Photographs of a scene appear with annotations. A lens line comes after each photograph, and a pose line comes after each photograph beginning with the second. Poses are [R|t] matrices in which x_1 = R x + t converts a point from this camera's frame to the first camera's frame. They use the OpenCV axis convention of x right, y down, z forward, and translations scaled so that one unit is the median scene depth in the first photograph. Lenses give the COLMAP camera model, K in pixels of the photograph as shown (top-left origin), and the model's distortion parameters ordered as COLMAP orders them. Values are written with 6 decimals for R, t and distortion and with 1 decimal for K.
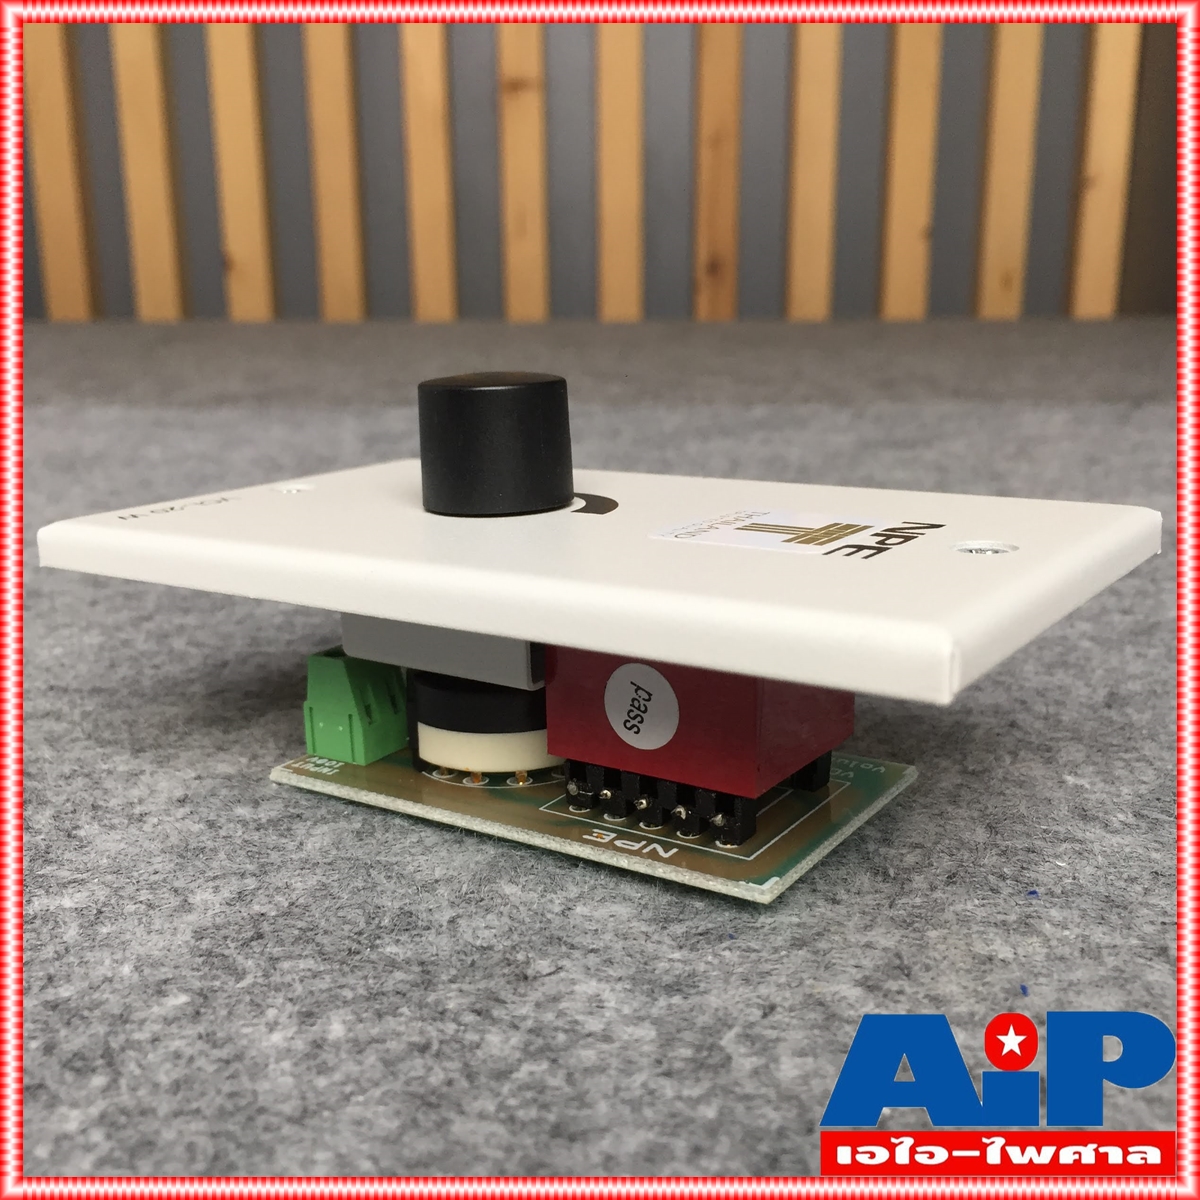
lens RADIAL K [[1353.8, 0, 600.0], [0, 1353.8, 600.0], [0, 0, 1]] dist [0.090599, -0.180001]
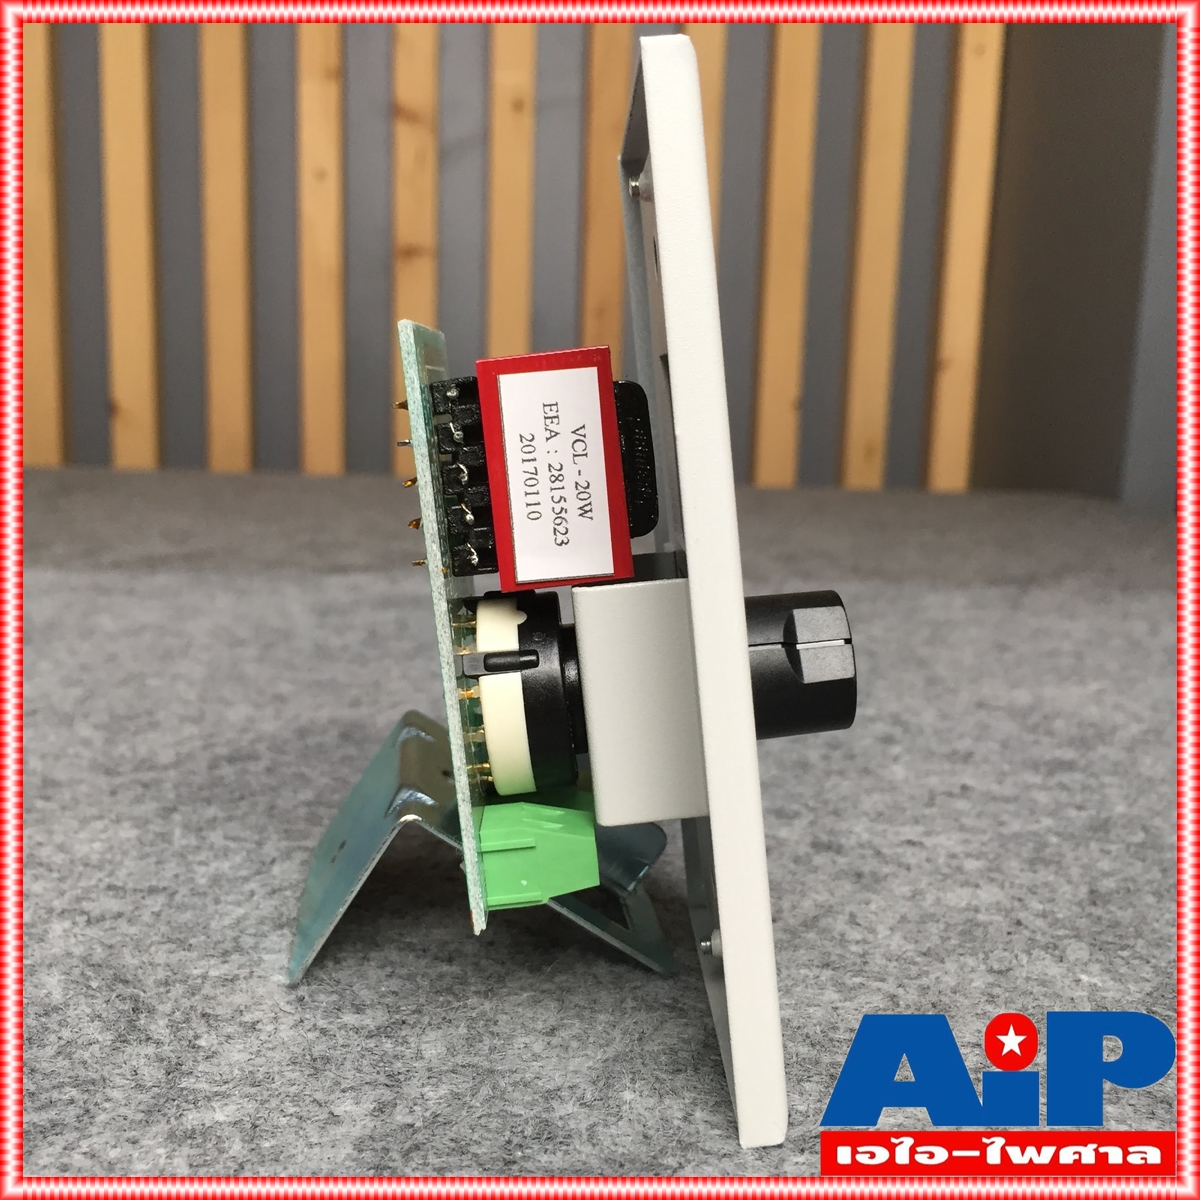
lens RADIAL K [[1353.8, 0, 600.0], [0, 1353.8, 600.0], [0, 0, 1]] dist [0.090599, -0.180001]
pose [[0.993870, 0.019208, 0.108876, -0.151362], [-0.008039, 0.994740, -0.102113, -0.050186], [-0.110264, 0.100611, 0.988797, -0.088131]]
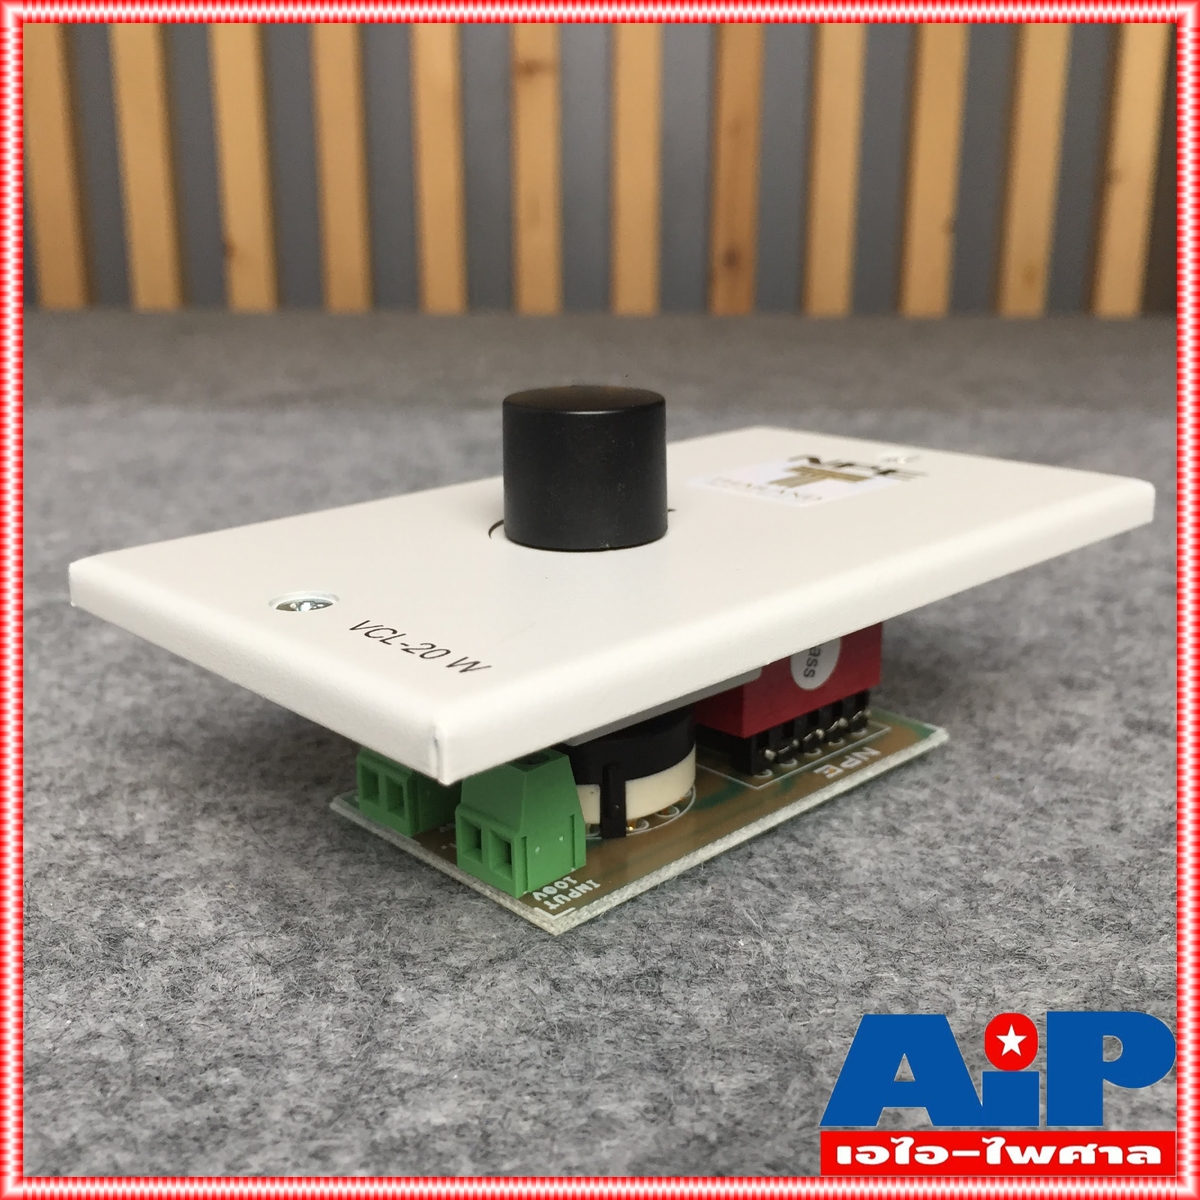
lens RADIAL K [[1353.8, 0, 600.0], [0, 1353.8, 600.0], [0, 0, 1]] dist [0.090599, -0.180001]
pose [[0.999606, 0.004371, 0.027719, -0.221729], [-0.004618, 0.999950, 0.008843, -0.052170], [-0.027679, -0.008968, 0.999577, 0.163200]]
